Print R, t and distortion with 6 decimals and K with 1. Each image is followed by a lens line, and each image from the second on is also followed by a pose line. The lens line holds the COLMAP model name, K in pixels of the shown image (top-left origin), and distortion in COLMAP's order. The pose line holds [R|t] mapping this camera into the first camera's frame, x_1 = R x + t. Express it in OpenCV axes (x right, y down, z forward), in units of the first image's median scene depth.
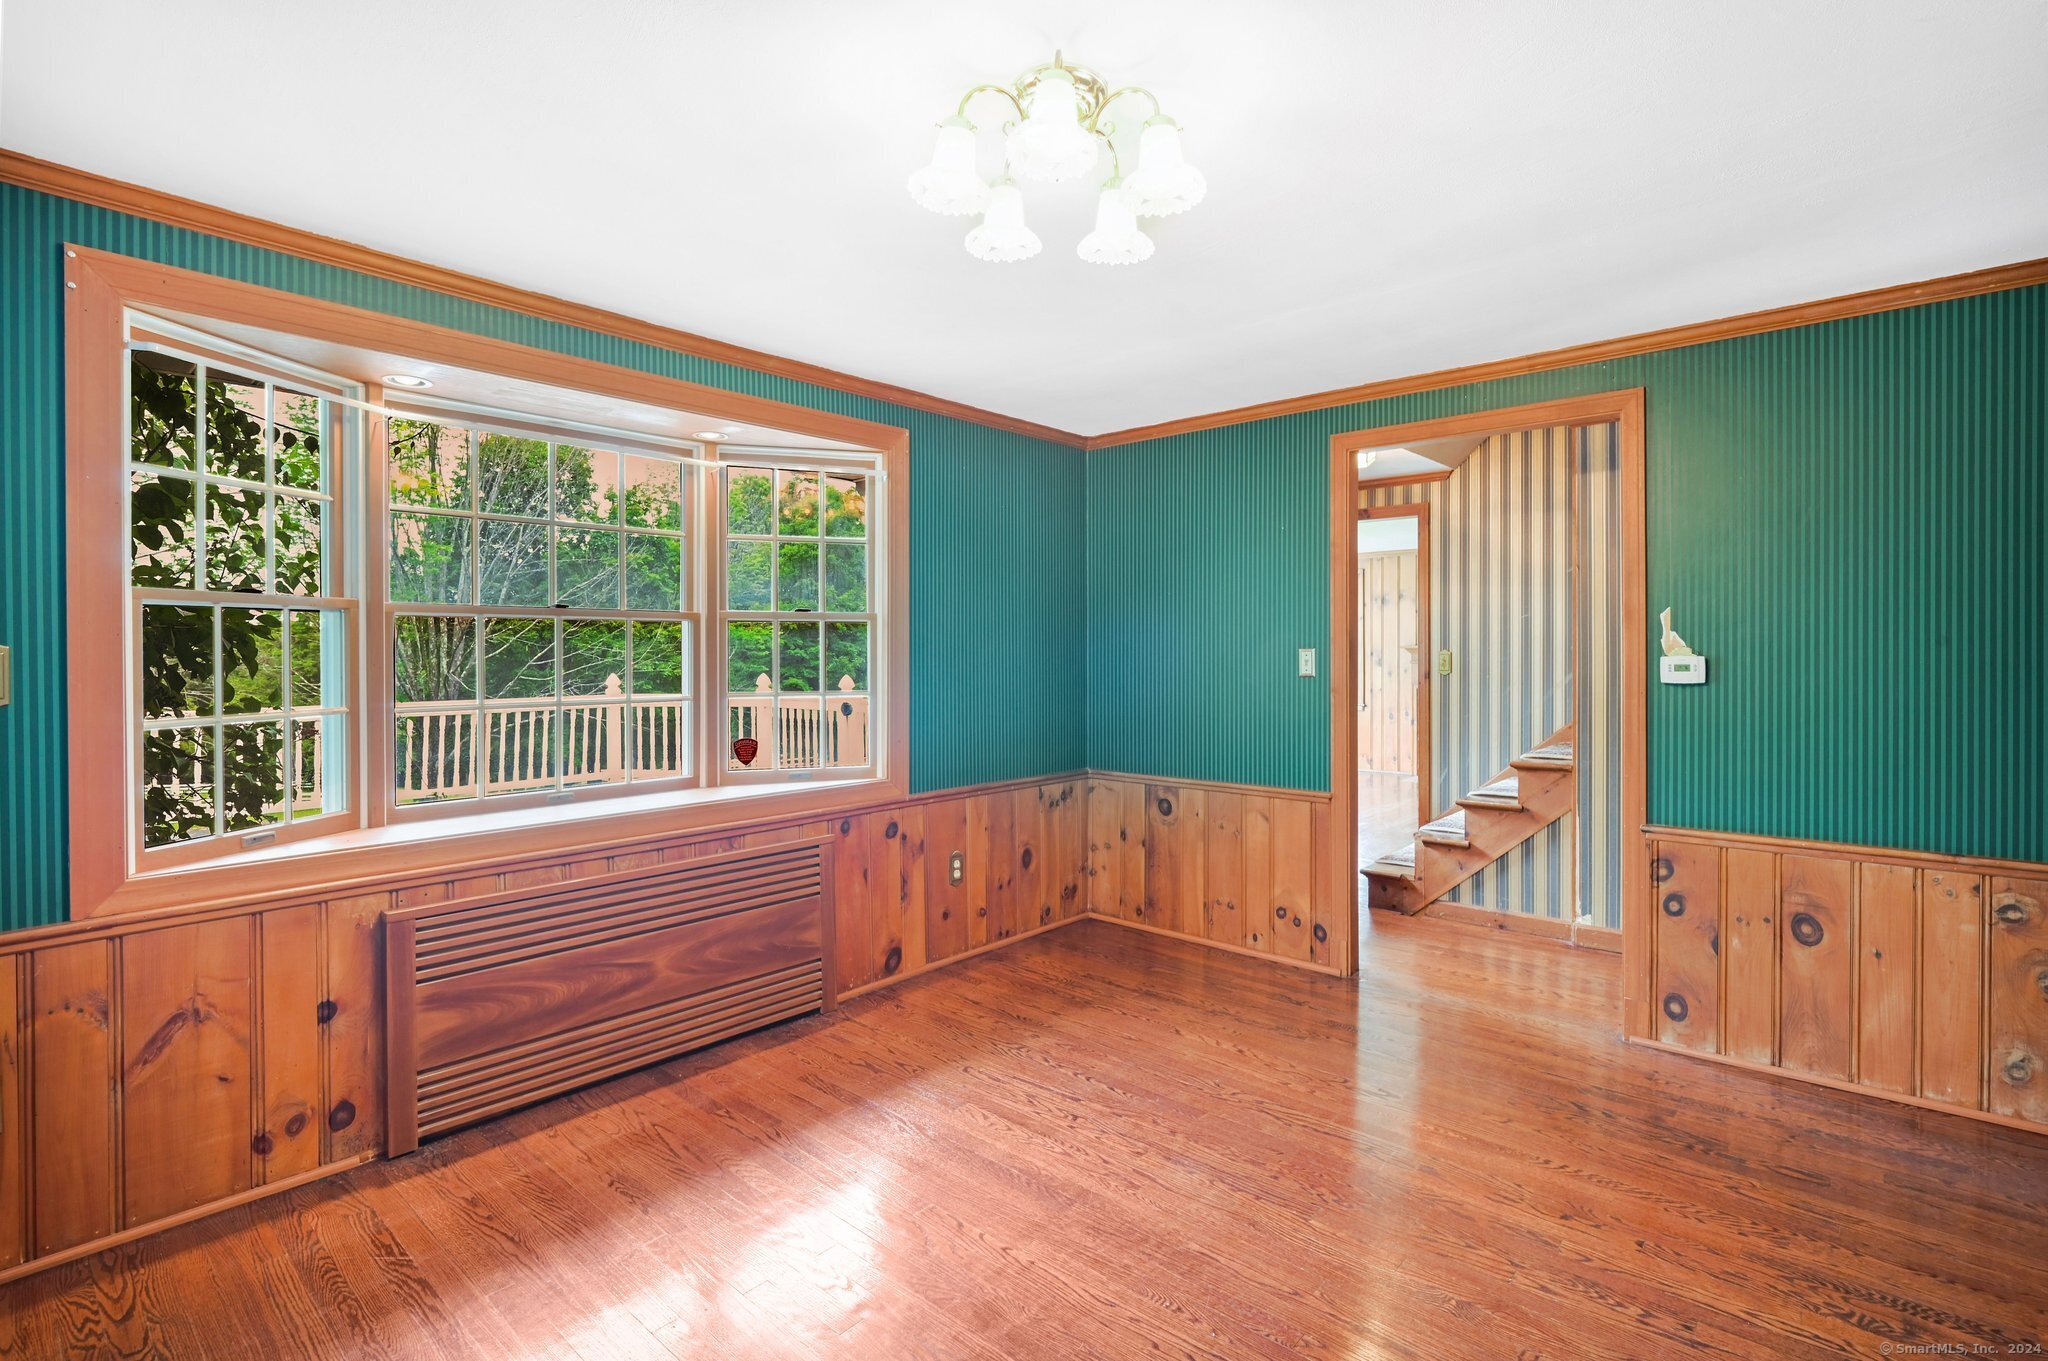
lens RADIAL K [[956.3, 0, 1030.4], [0, 956.3, 663.4], [0, 0, 1]] dist [-0.002149, -0.002756]
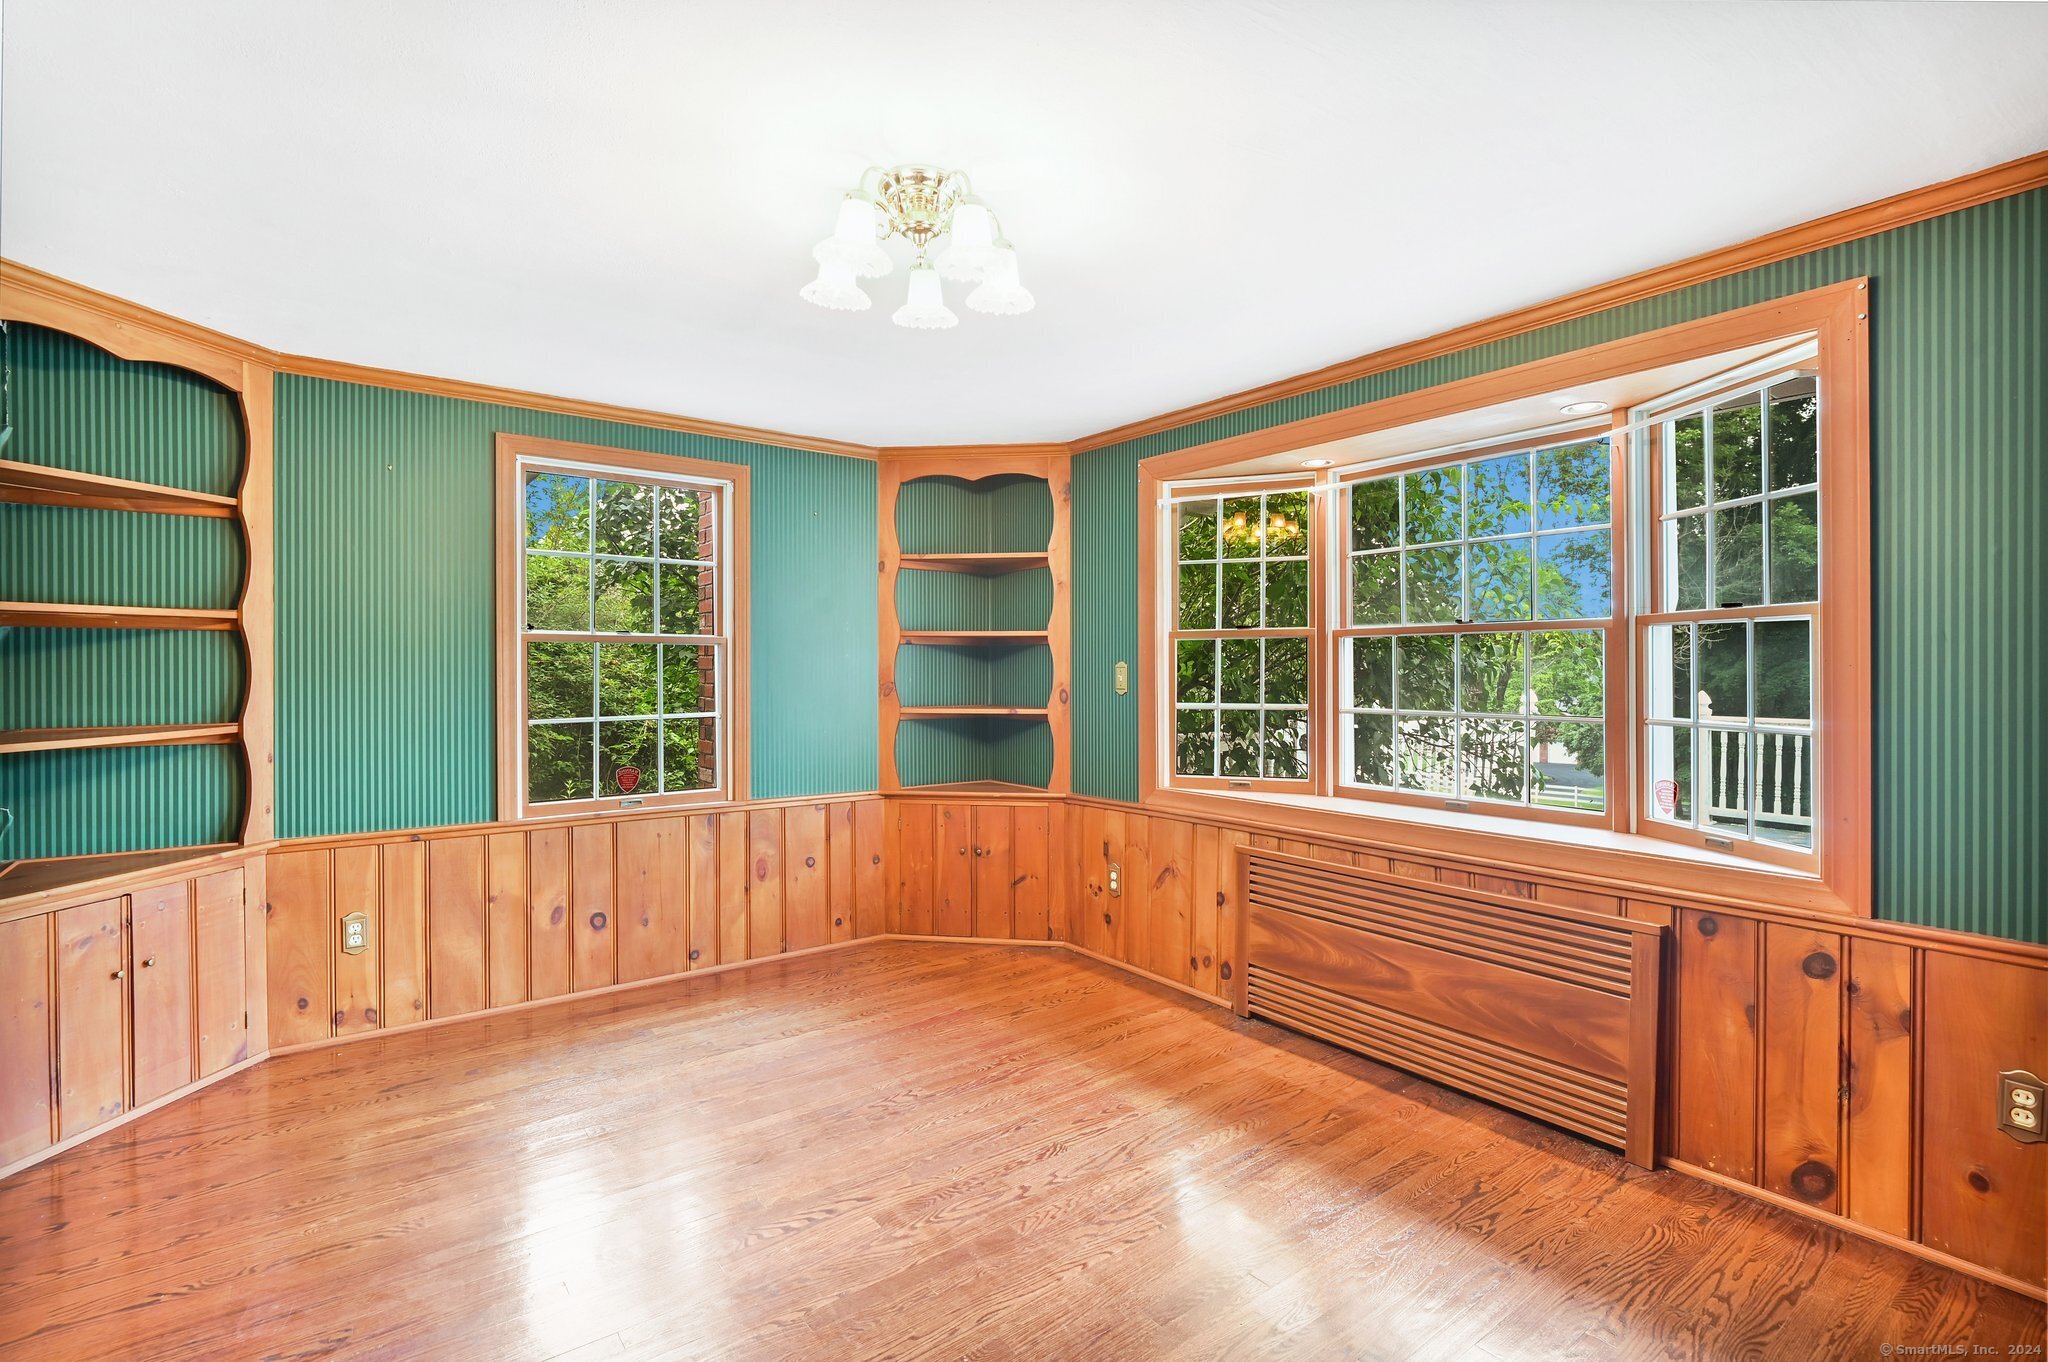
lens RADIAL K [[956.3, 0, 1027.5], [0, 956.3, 674.9], [0, 0, 1]] dist [-0.002149, -0.002756]
pose [[-0.198258, 0.011552, -0.980082, 0.733113], [-0.007304, 0.999885, 0.013262, -0.014994], [0.980123, 0.009788, -0.198151, 0.866245]]
